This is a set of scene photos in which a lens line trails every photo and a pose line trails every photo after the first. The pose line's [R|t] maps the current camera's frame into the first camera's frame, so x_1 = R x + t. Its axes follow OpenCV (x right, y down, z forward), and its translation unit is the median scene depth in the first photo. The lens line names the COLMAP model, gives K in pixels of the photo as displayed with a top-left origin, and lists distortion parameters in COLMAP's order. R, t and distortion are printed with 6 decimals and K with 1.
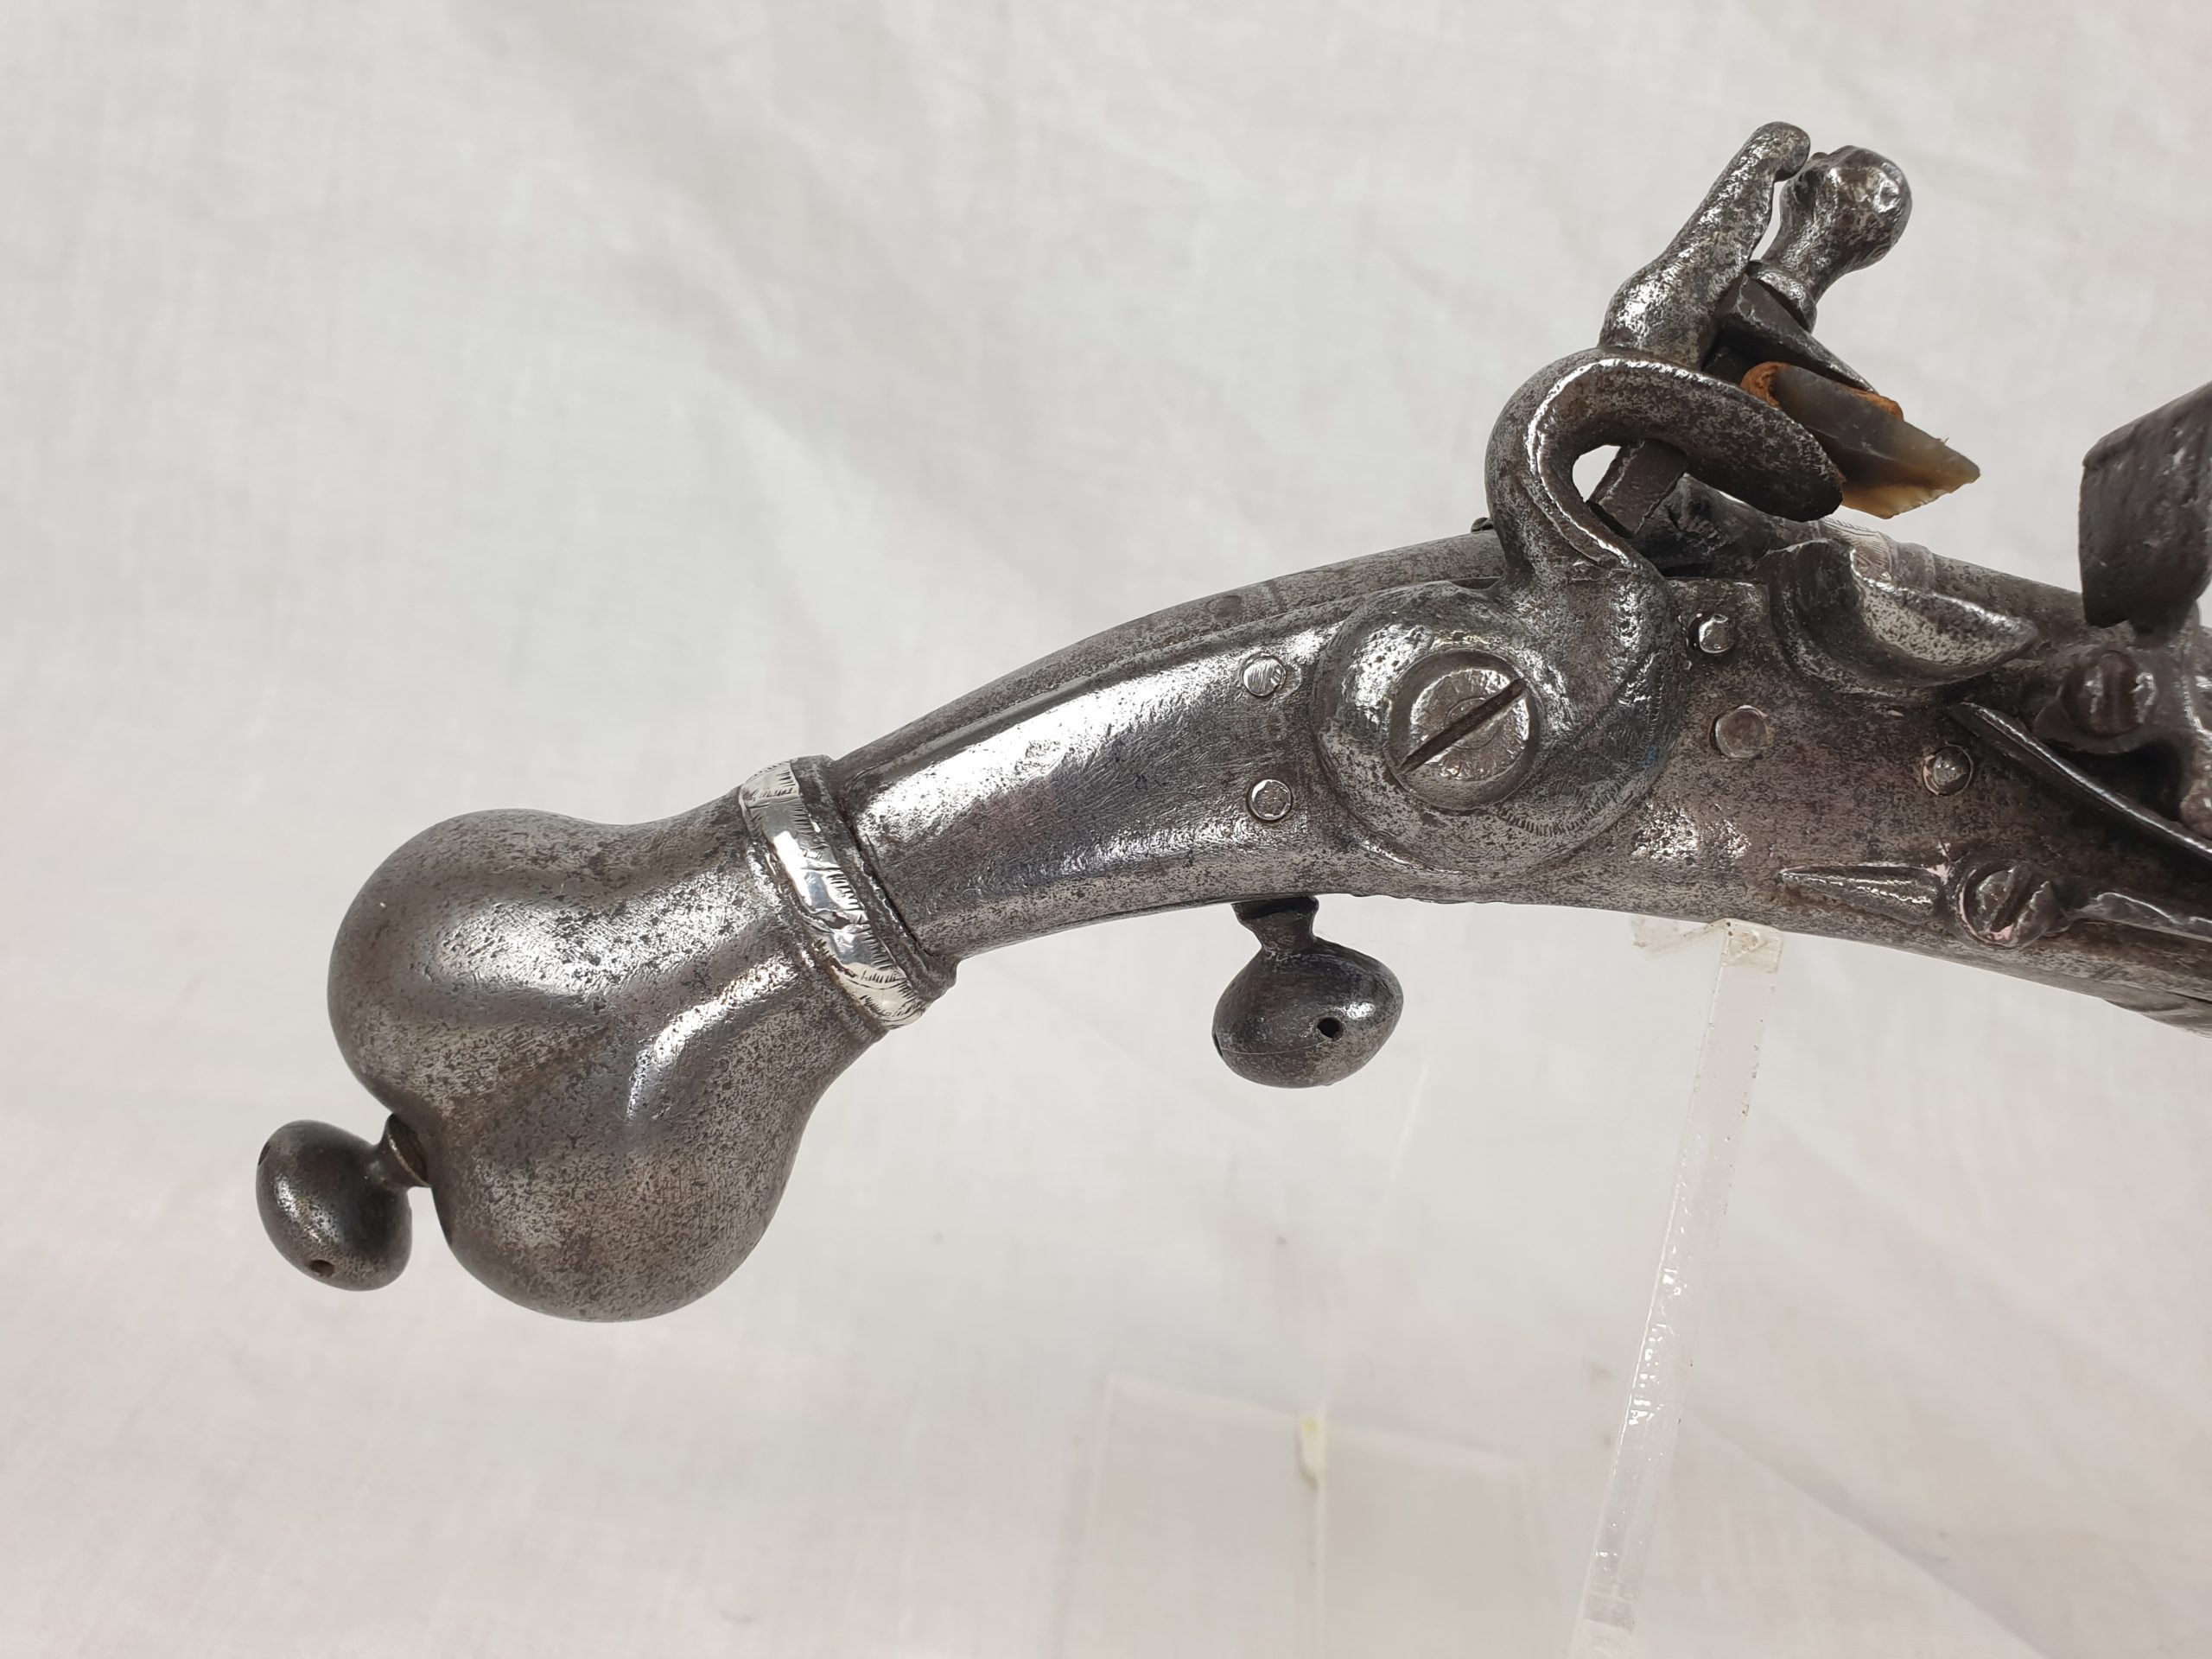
lens RADIAL K [[1838.7, 0, 1089.2], [0, 1838.7, 803.1], [0, 0, 1]] dist [-0.028563, 0.024394]
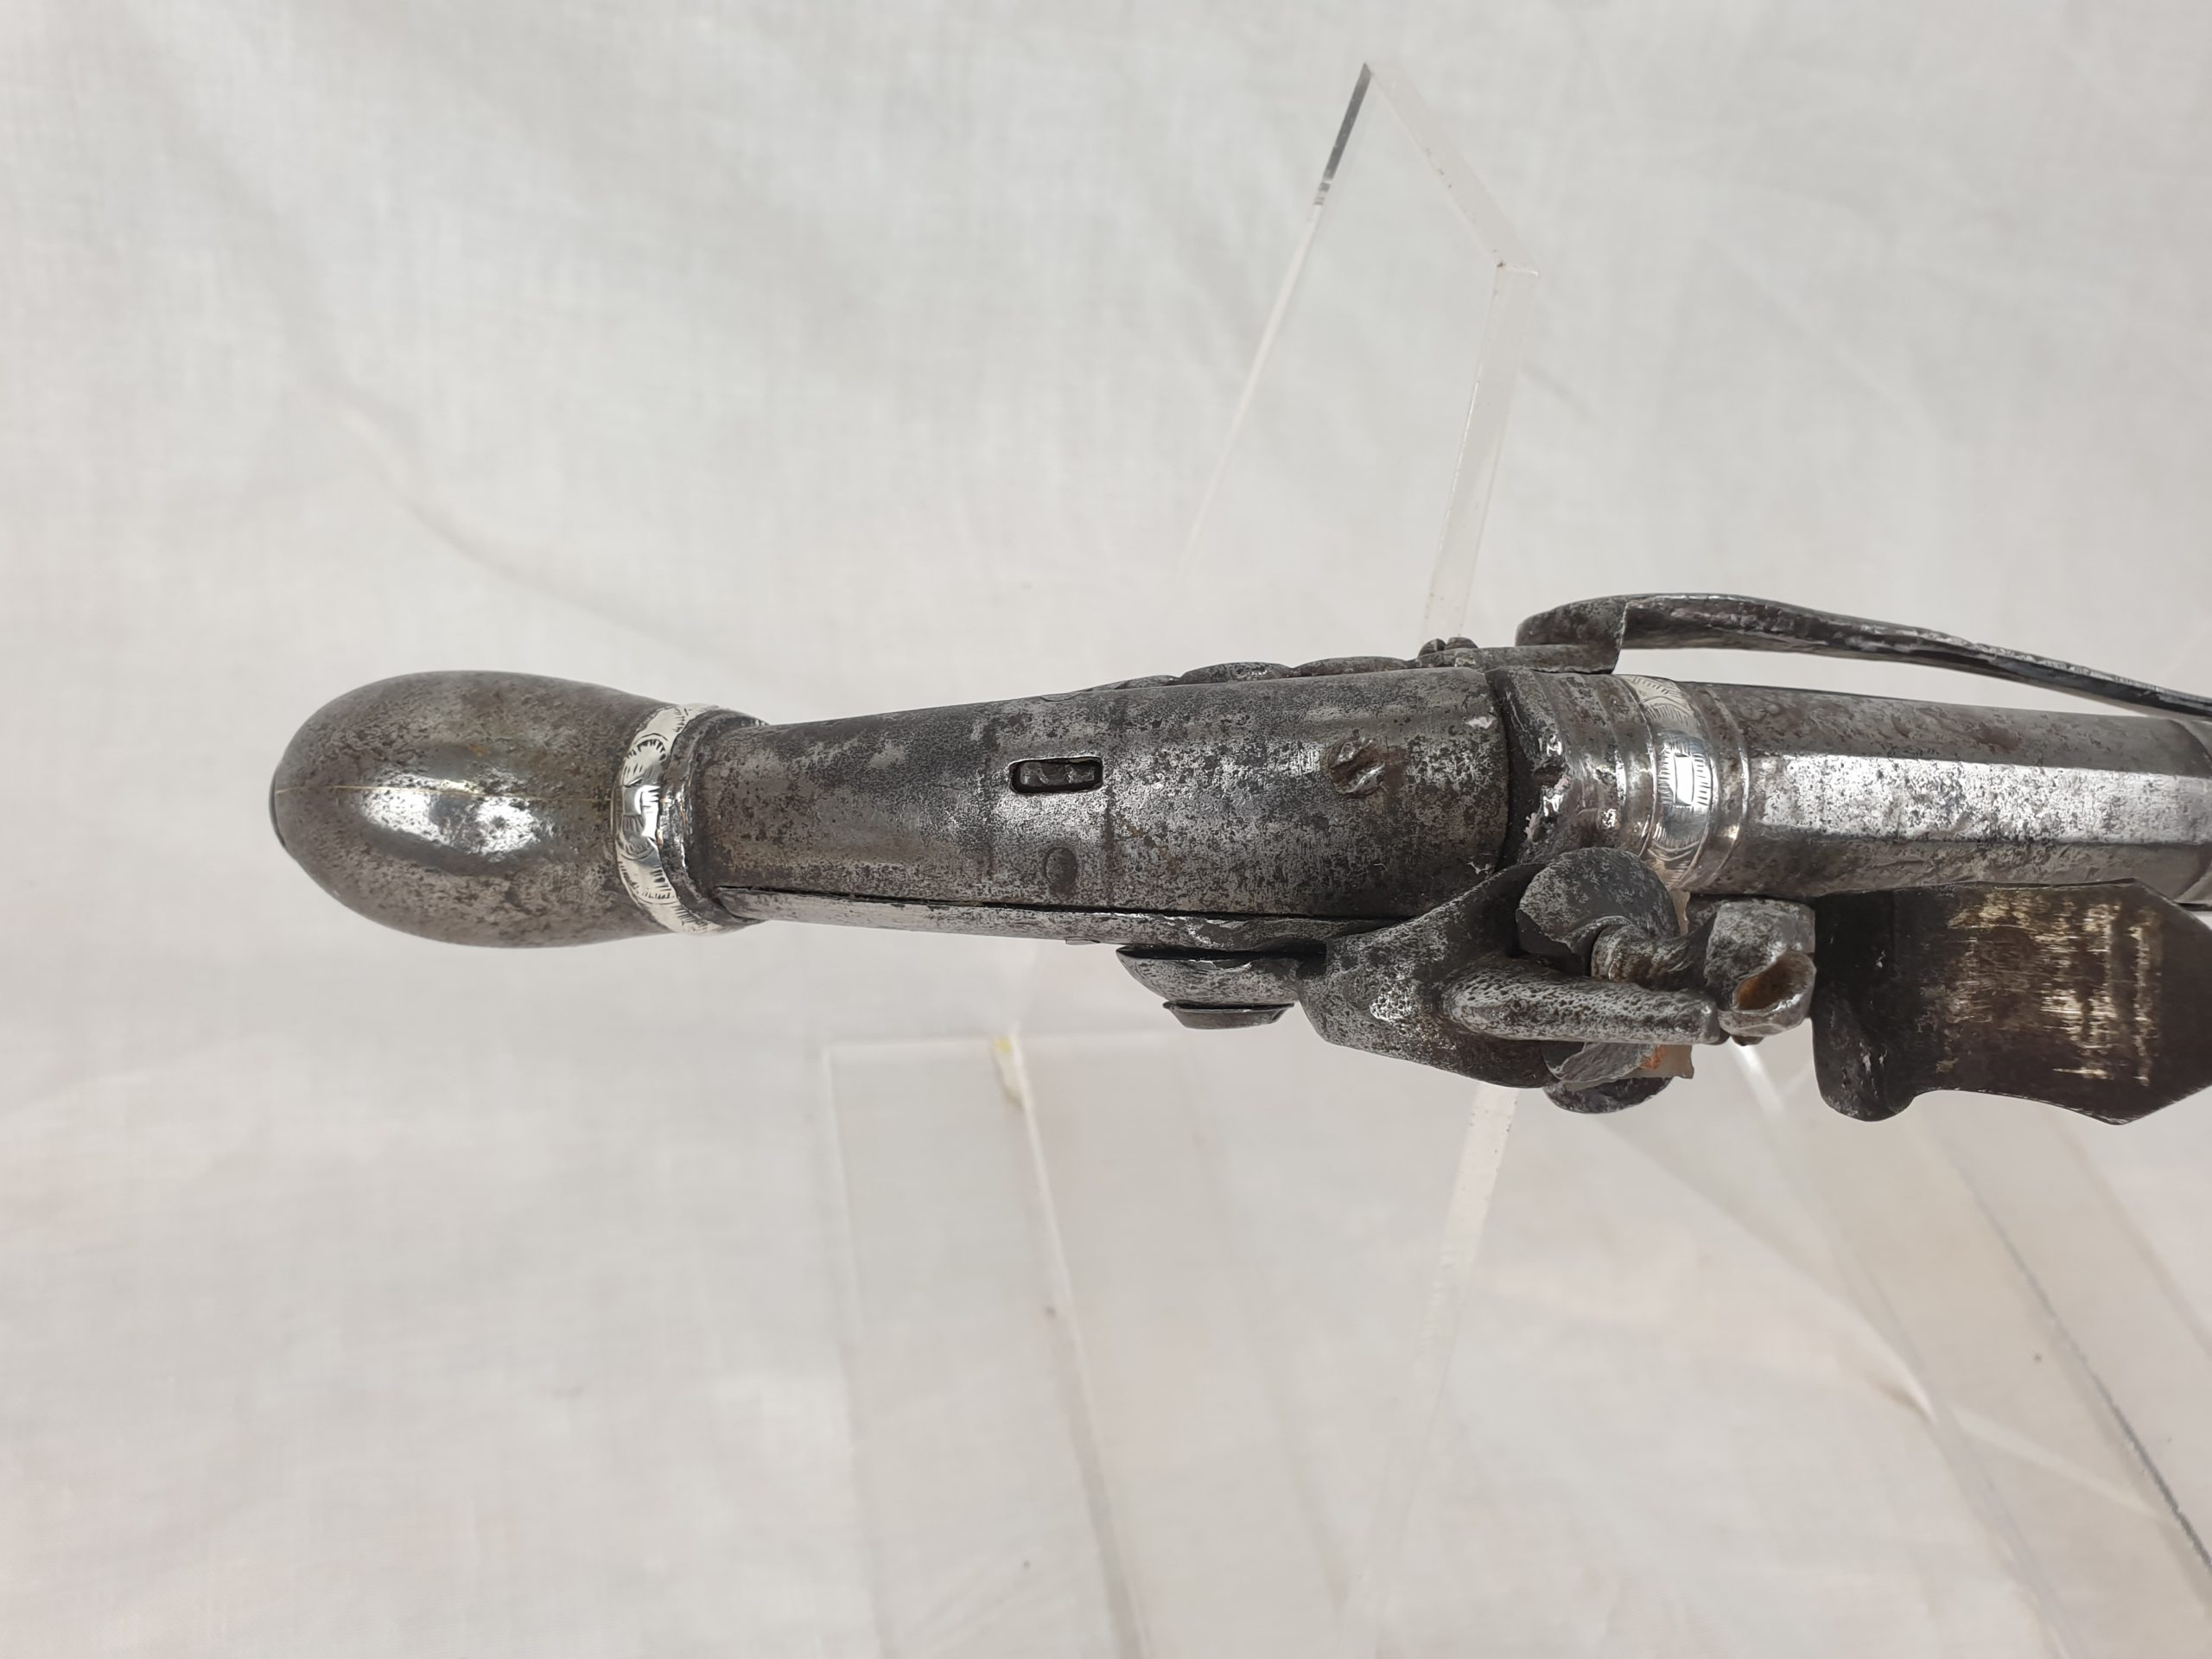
lens RADIAL K [[1838.7, 0, 1098.6], [0, 1838.7, 831.5], [0, 0, 1]] dist [-0.028563, 0.024394]
pose [[0.946834, -0.195665, 0.255384, -0.102867], [0.059747, 0.886932, 0.458020, -0.353750], [-0.316127, -0.418410, 0.851467, 0.085974]]
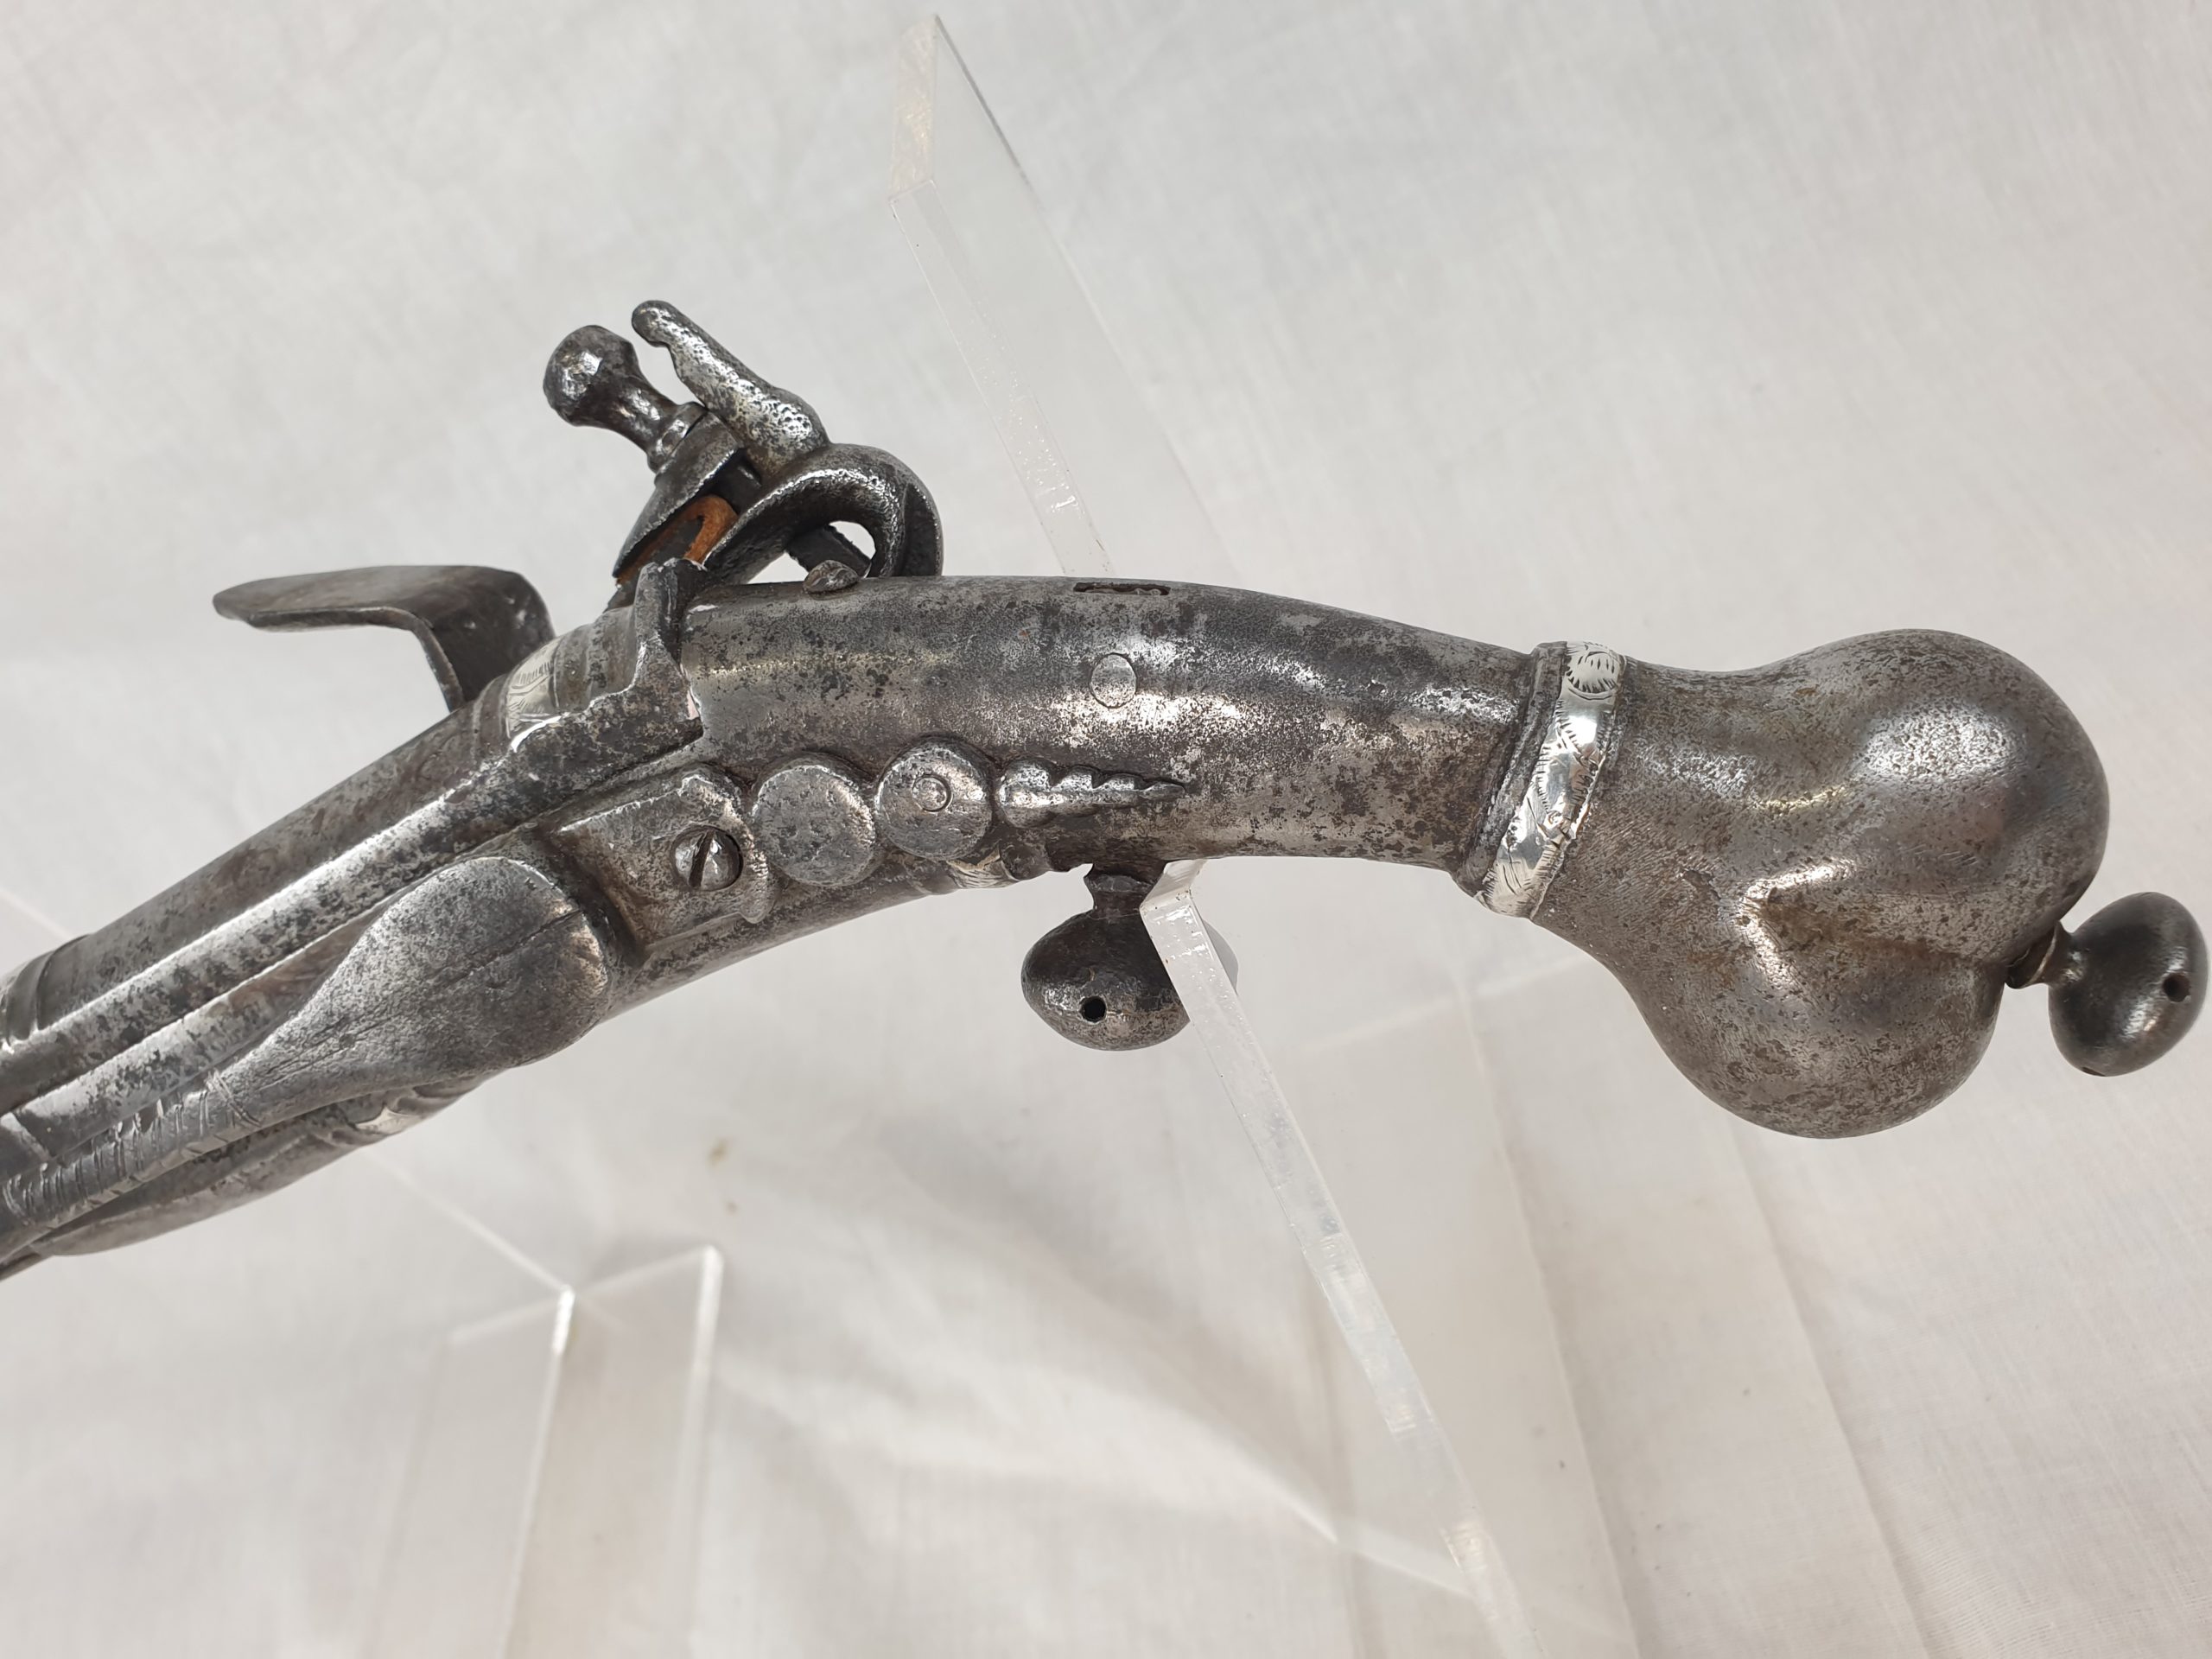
lens RADIAL K [[1838.7, 0, 1144.9], [0, 1838.7, 835.6], [0, 0, 1]] dist [-0.028563, 0.024394]
pose [[0.791230, -0.521078, -0.320051, 1.231208], [0.601649, 0.756981, 0.254947, 0.018280], [0.109425, -0.394280, 0.912453, 0.009871]]
